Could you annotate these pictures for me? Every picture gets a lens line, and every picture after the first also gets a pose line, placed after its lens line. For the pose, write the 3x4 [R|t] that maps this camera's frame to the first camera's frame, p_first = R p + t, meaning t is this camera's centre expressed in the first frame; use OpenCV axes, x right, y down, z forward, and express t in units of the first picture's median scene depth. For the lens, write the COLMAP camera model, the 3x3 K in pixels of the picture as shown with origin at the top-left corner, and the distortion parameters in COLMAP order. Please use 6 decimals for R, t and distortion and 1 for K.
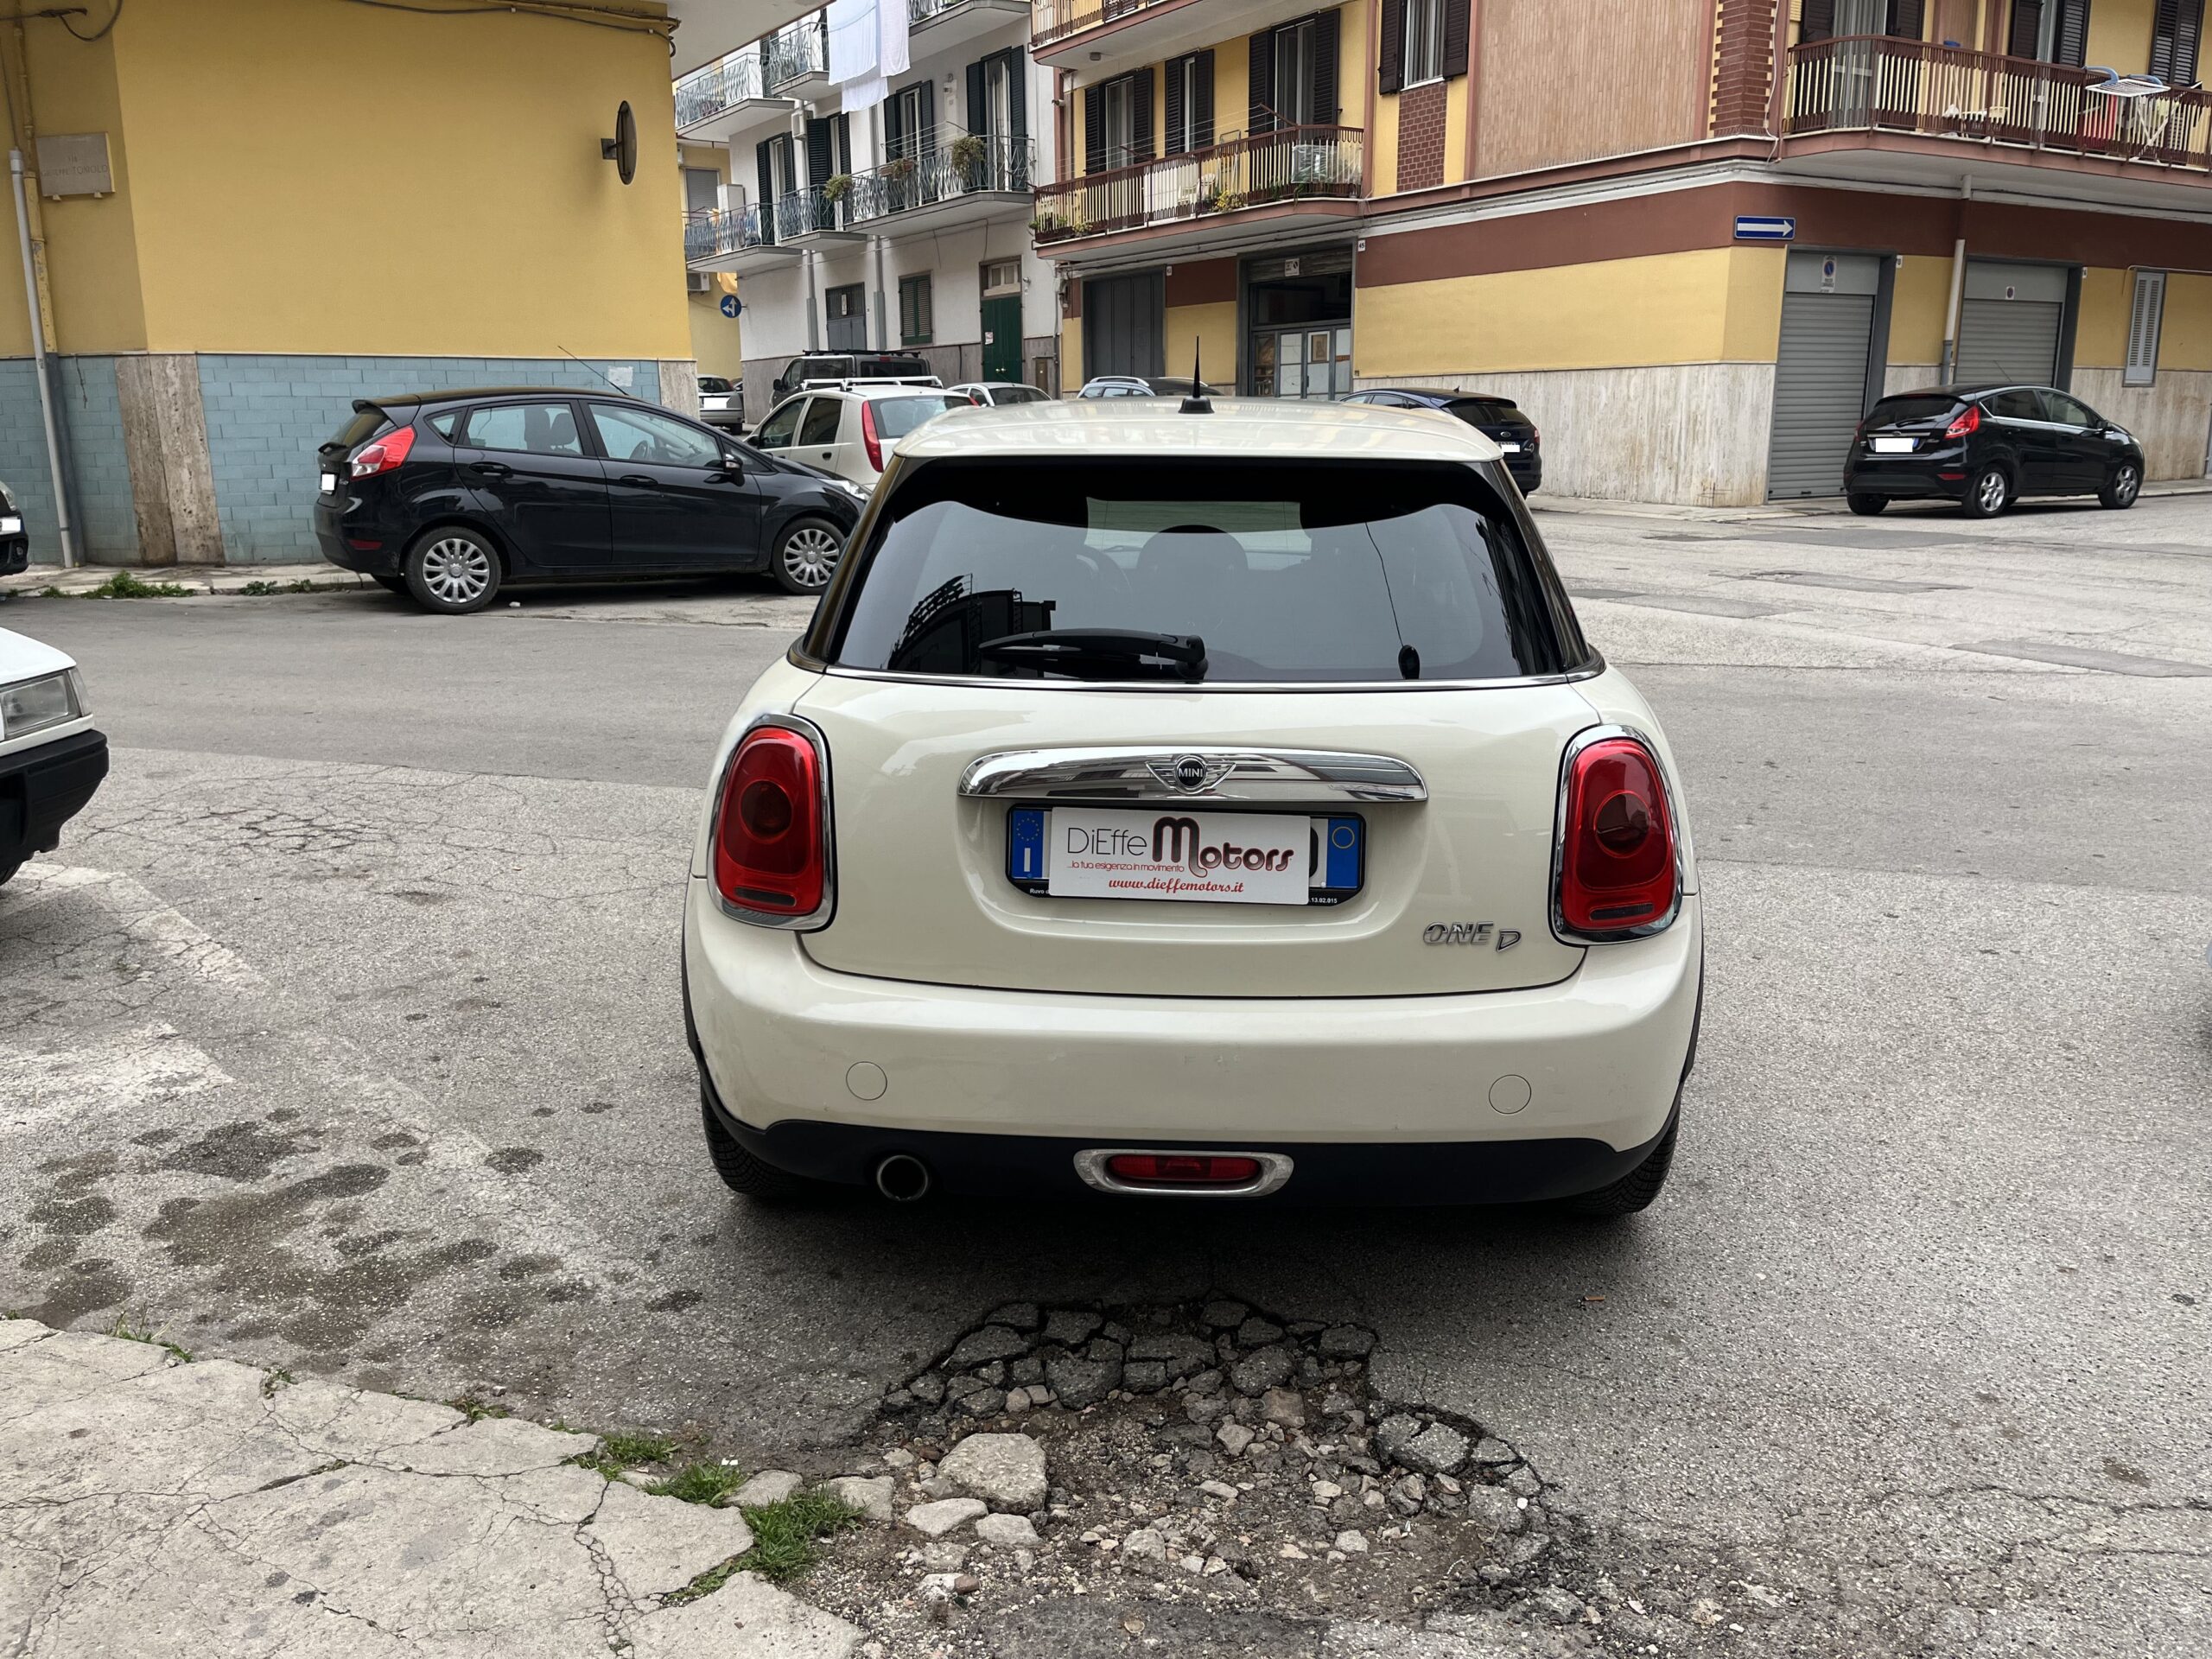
lens RADIAL K [[1689.2, 0, 1108.9], [0, 1689.2, 842.0], [0, 0, 1]] dist [0.059836, -0.078054]
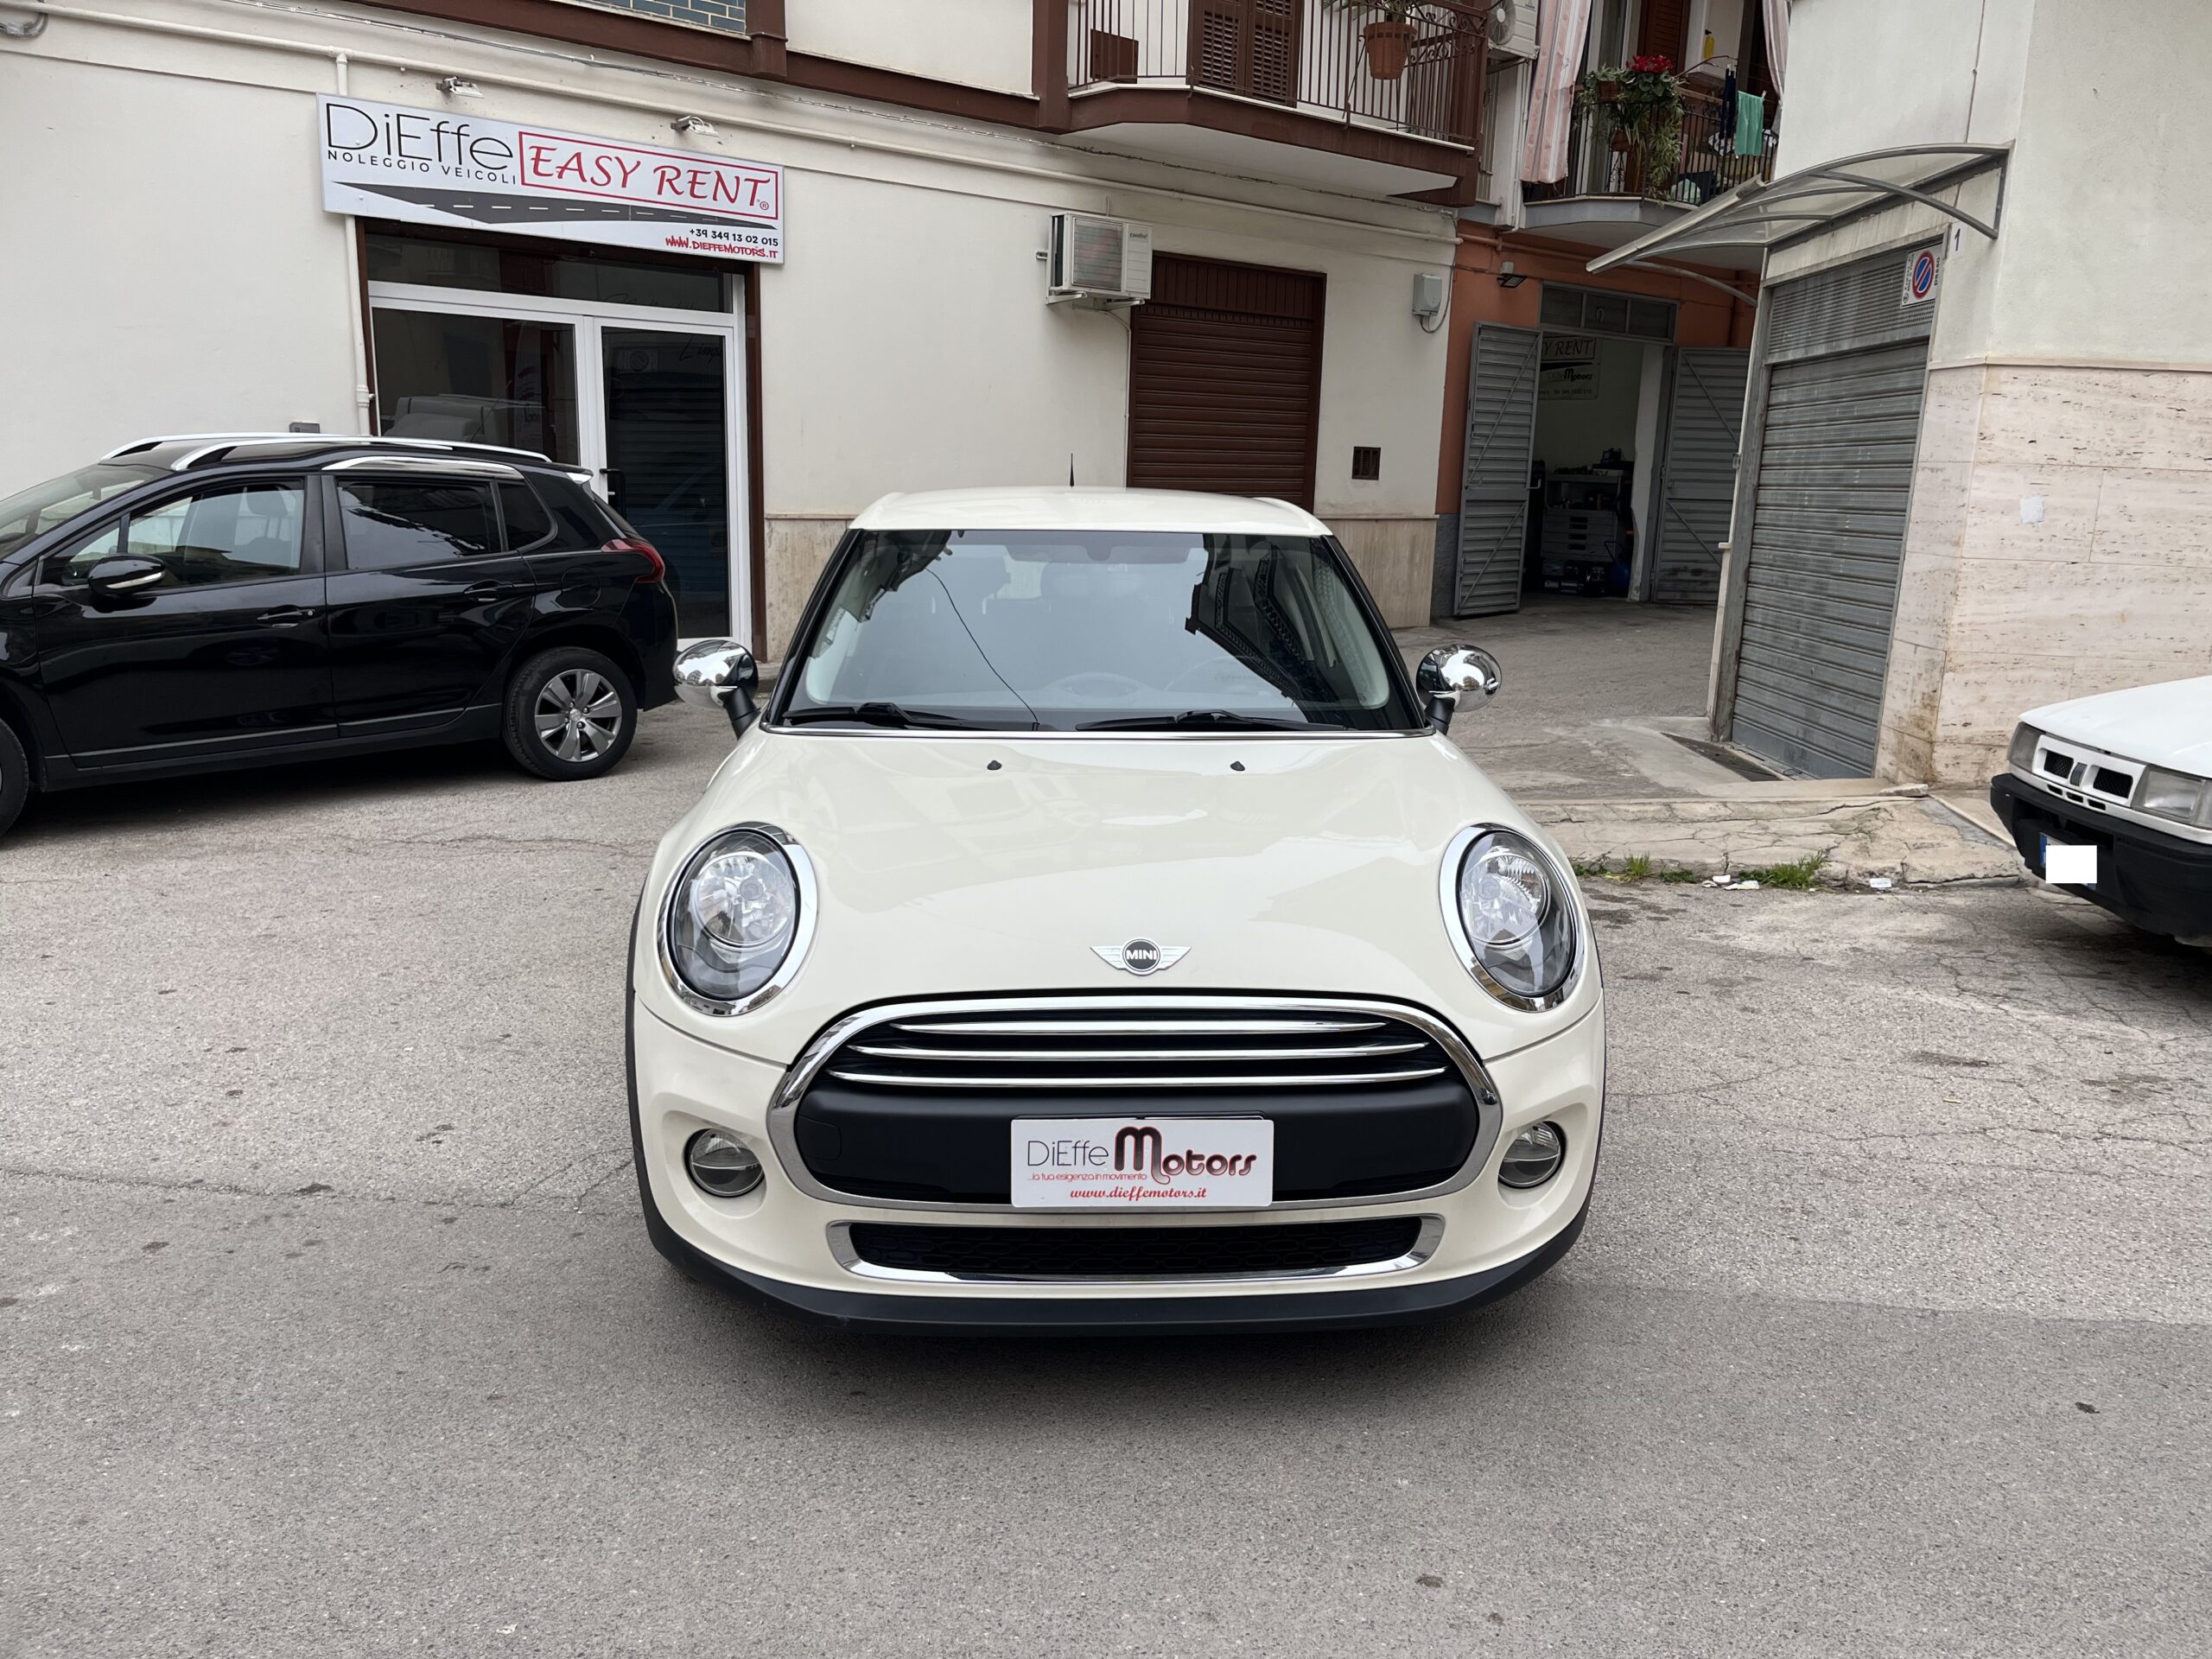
lens RADIAL K [[1692.9, 0, 1106.0], [0, 1692.9, 829.5], [0, 0, 1]] dist [0.034139, -0.051917]
pose [[-0.994236, 0.002173, -0.107194, 0.032359], [-0.045785, 0.895444, 0.442814, -0.113565], [0.096949, 0.445169, -0.890183, 0.428899]]
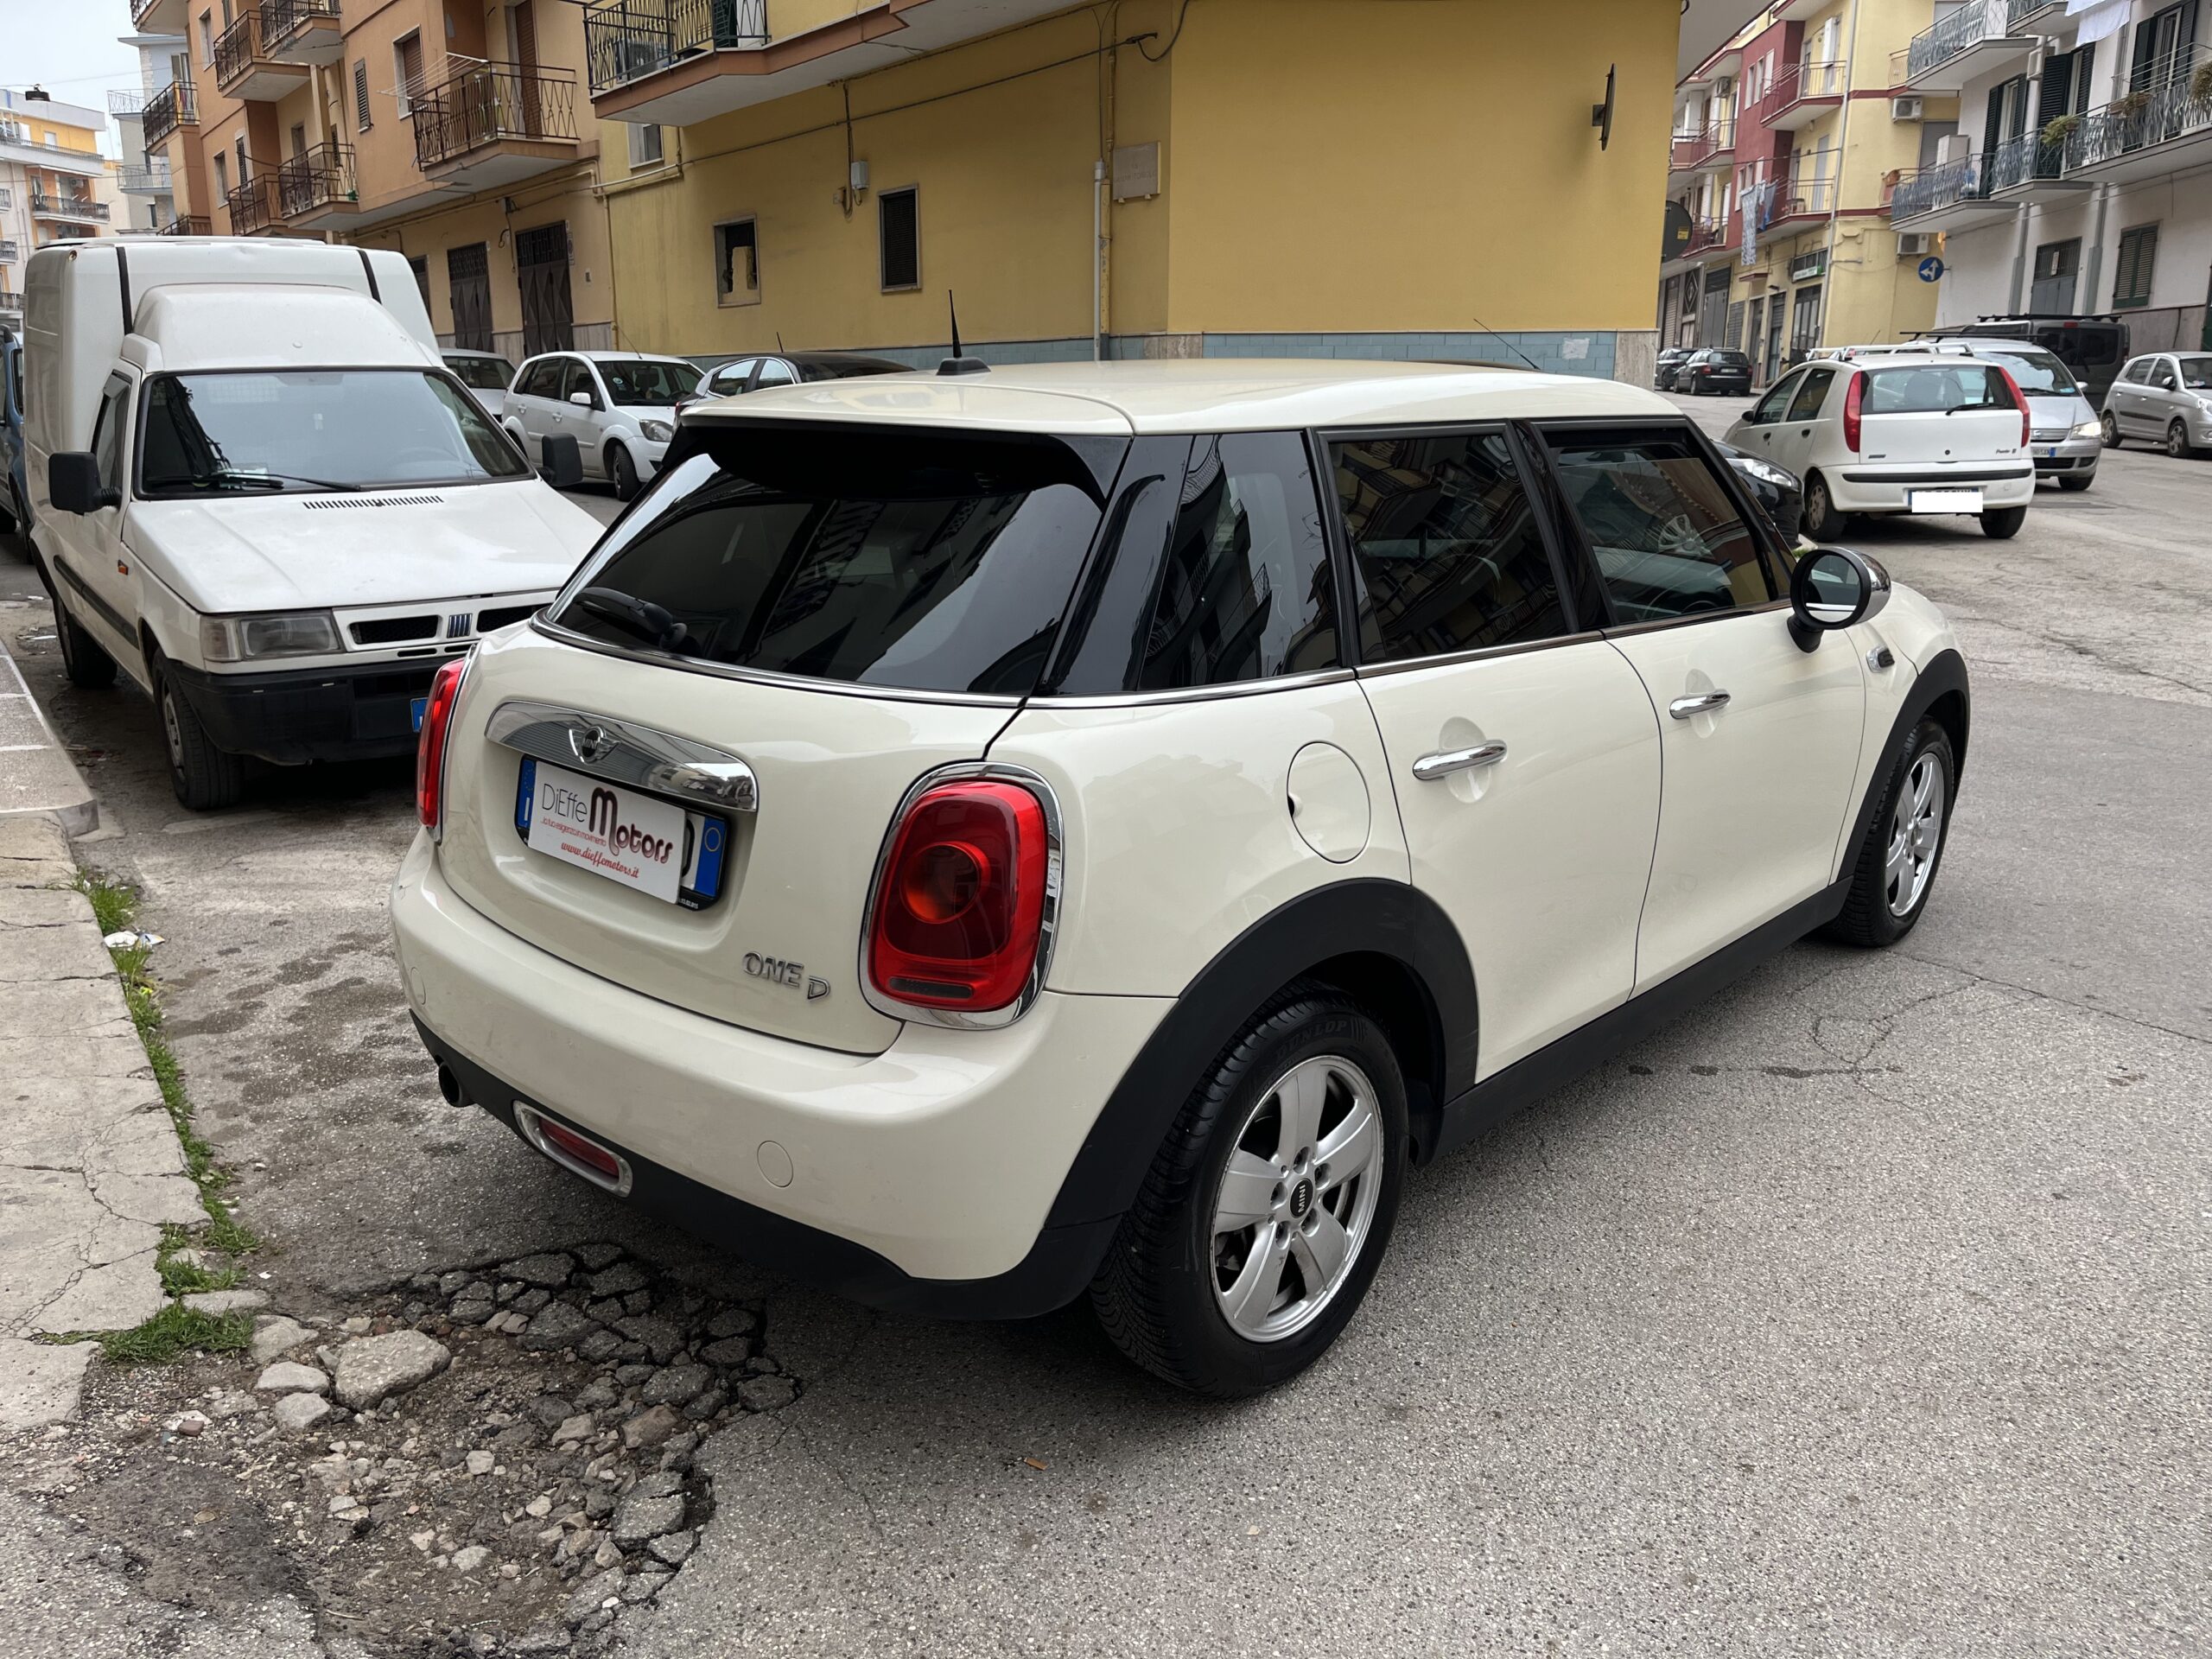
lens RADIAL K [[1677.8, 0, 1108.8], [0, 1677.8, 835.8], [0, 0, 1]] dist [0.090658, -0.129318]
pose [[0.771224, 0.170530, -0.613297, 0.110409], [-0.163591, 0.984186, 0.067941, -0.013028], [0.615184, 0.047932, 0.786925, 0.052930]]
